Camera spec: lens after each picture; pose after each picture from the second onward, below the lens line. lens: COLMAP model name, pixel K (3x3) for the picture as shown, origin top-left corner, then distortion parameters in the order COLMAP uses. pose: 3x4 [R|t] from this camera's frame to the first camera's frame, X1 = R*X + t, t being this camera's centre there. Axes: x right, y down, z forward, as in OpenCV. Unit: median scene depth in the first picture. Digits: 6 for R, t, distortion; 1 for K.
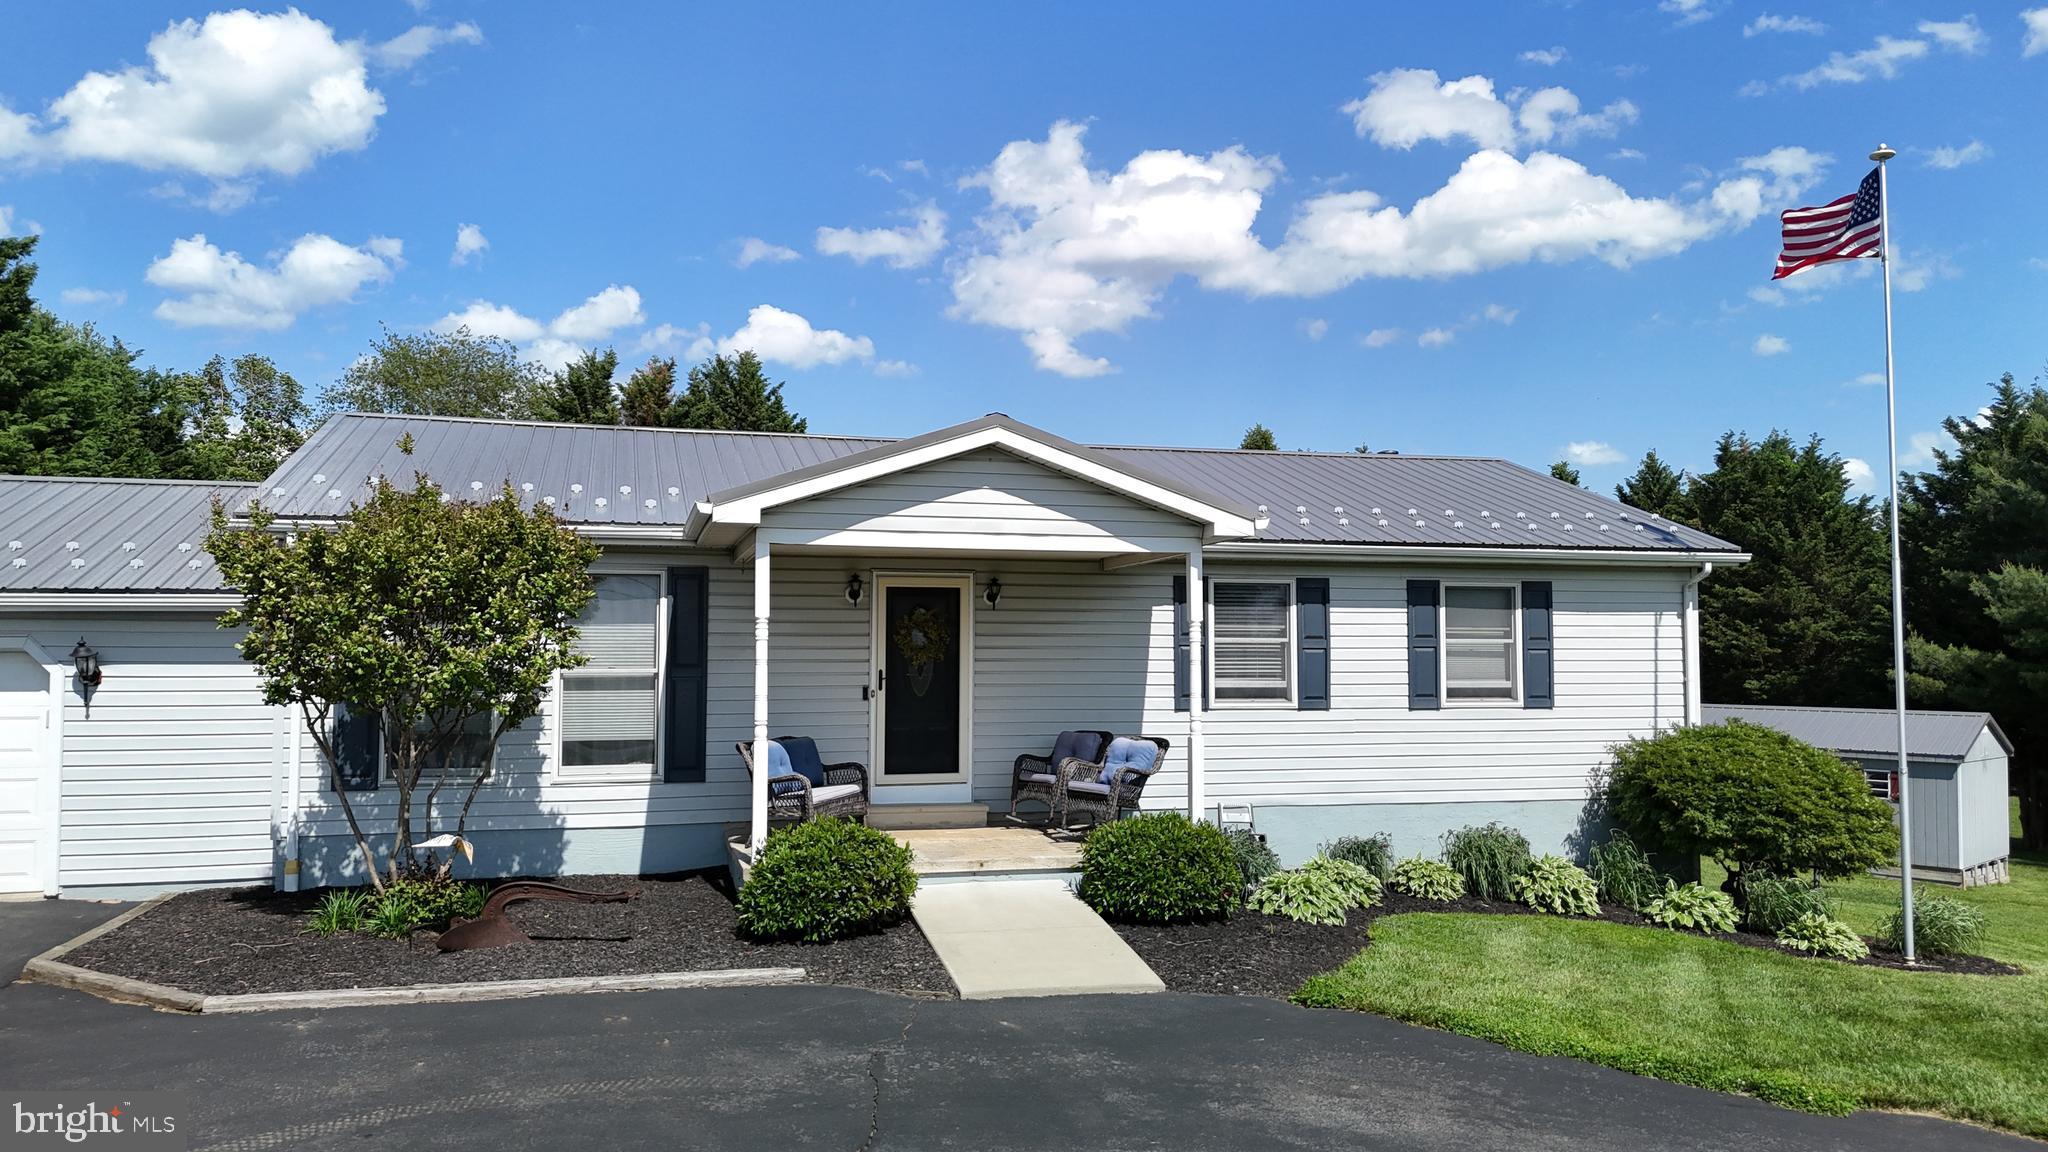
lens RADIAL K [[1524.2, 0, 1032.5], [0, 1524.2, 569.9], [0, 0, 1]] dist [0.117514, -0.193908]
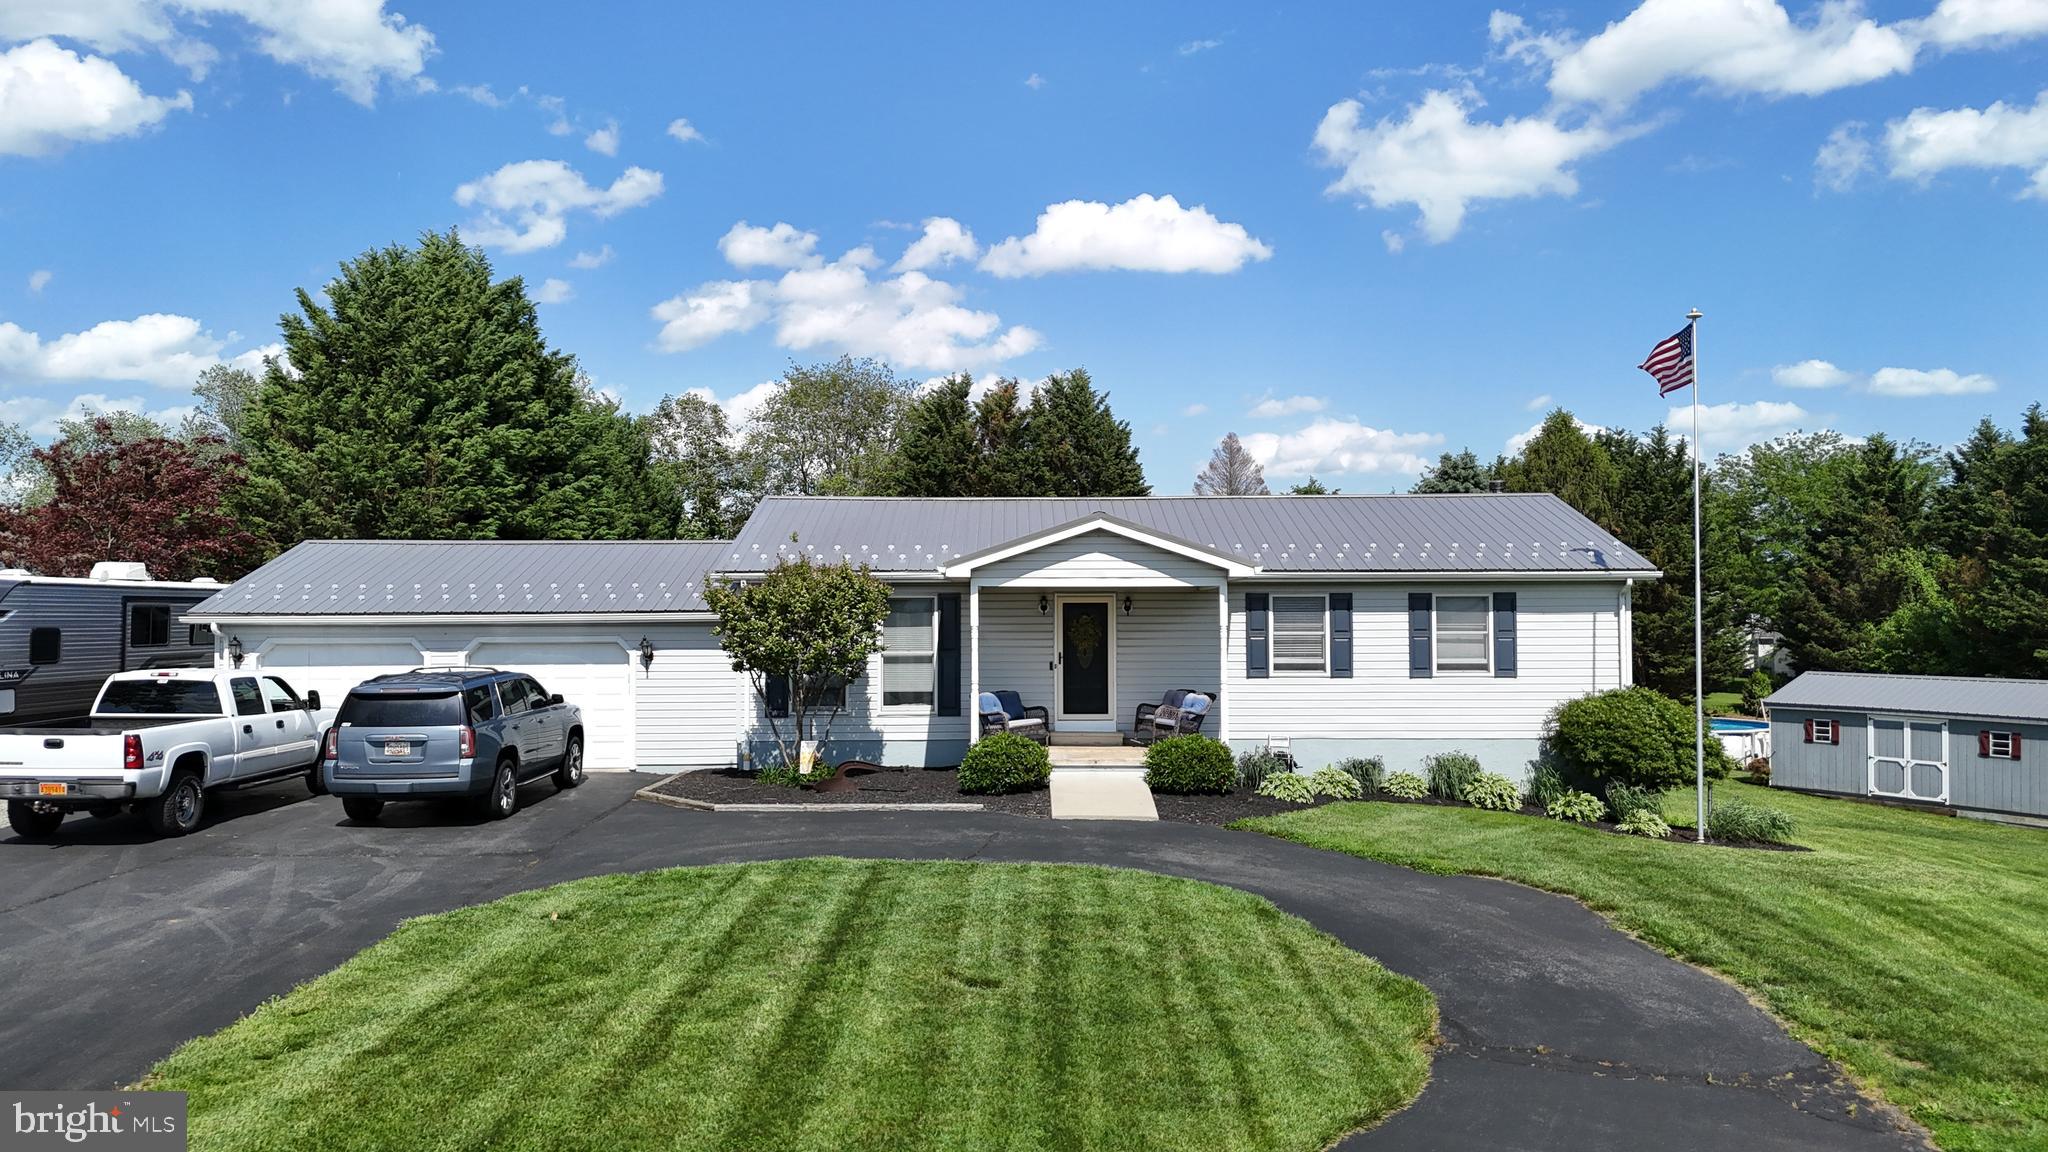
lens RADIAL K [[1508.6, 0, 1030.9], [0, 1508.6, 583.7], [0, 0, 1]] dist [0.078827, -0.071780]
pose [[0.969076, -0.008737, -0.246609, 0.280862], [0.016875, 0.999380, 0.030904, -0.062438], [0.246187, -0.034110, 0.968622, -0.620387]]
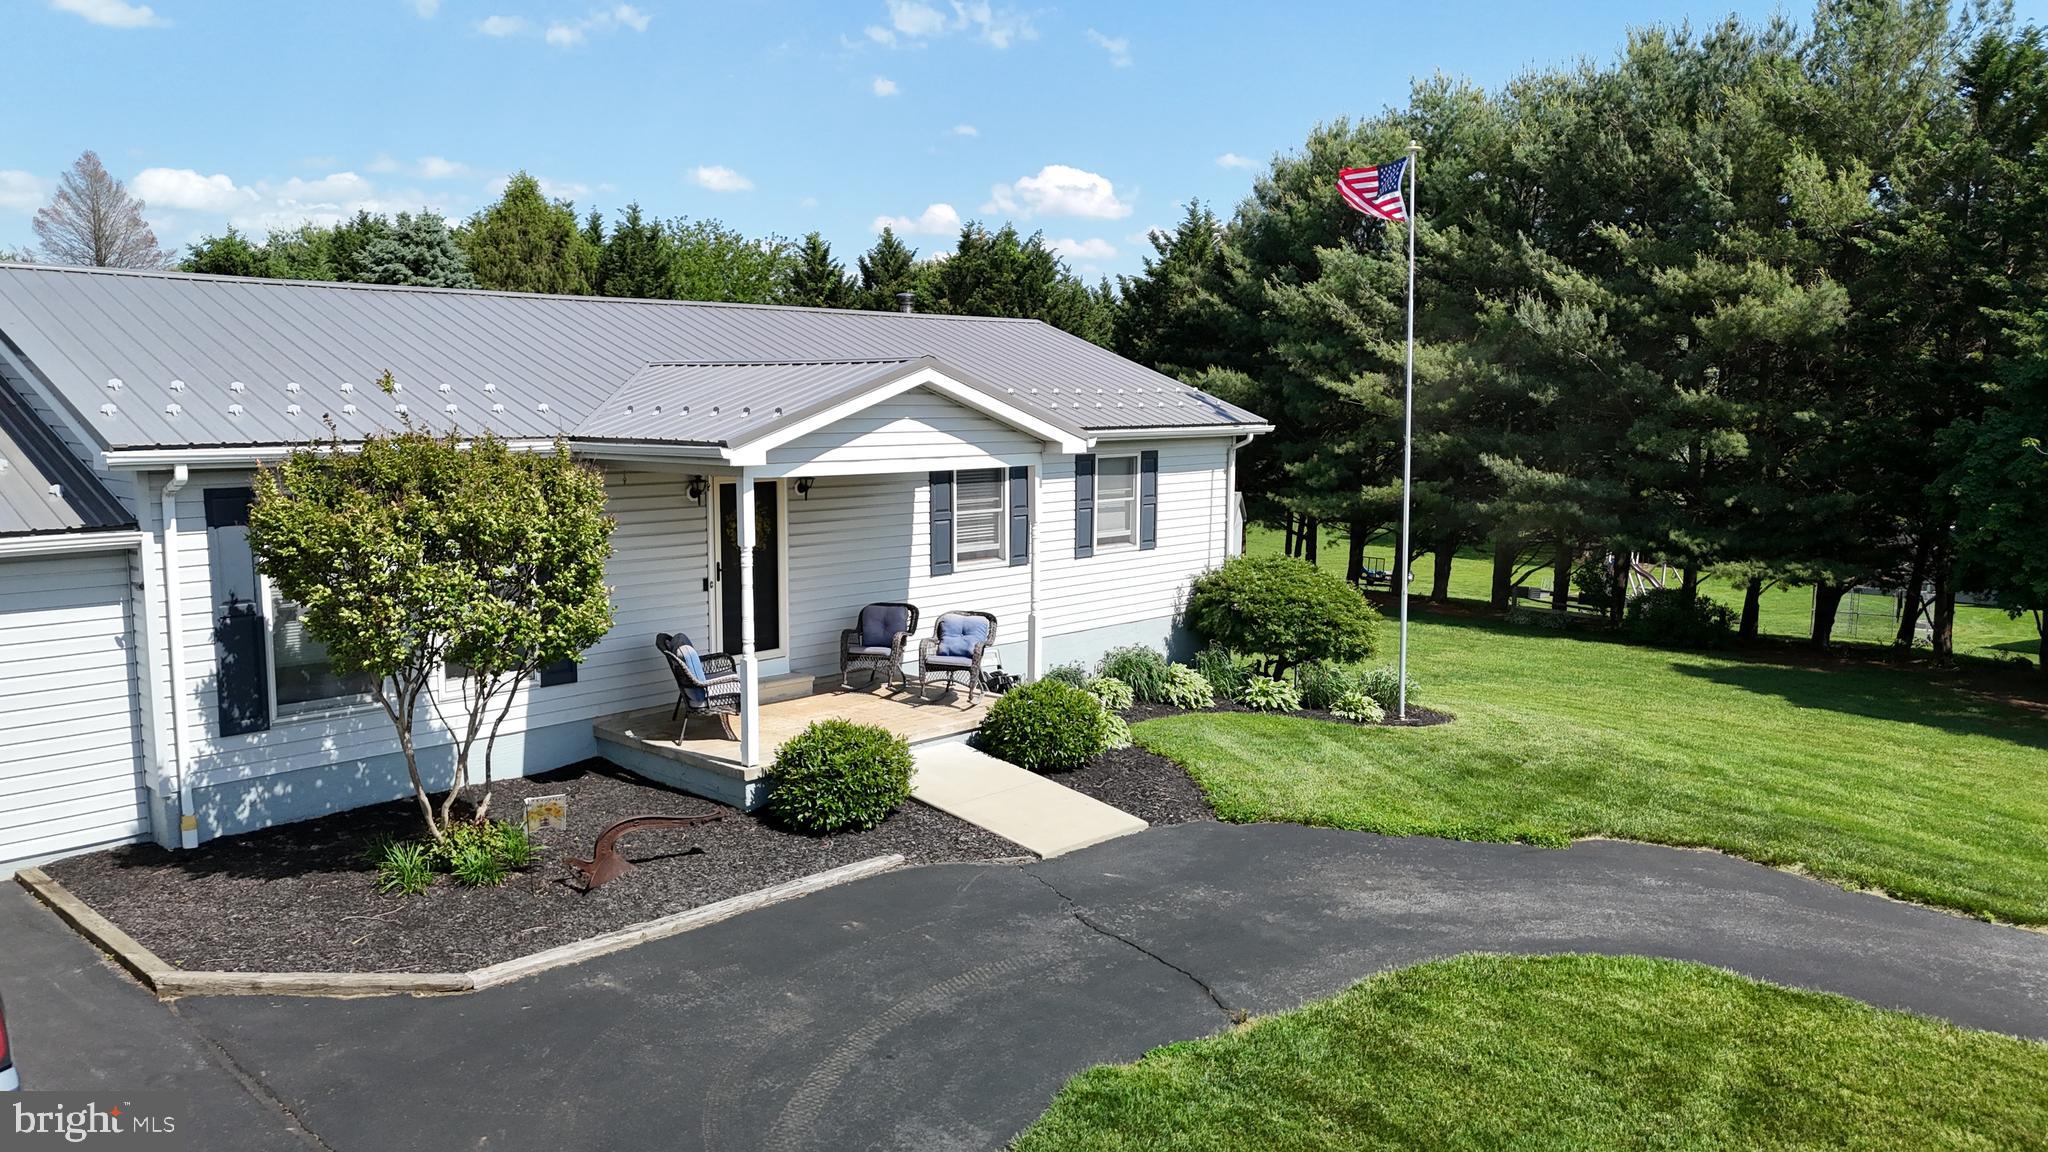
lens RADIAL K [[1513.6, 0, 1083.2], [0, 1513.6, 581.0], [0, 0, 1]] dist [0.066876, -0.074915]
pose [[0.837628, -0.062961, 0.542600, -0.463070], [-0.037950, 0.984228, 0.172789, -0.115114], [-0.544921, -0.165324, 0.822027, -0.018535]]
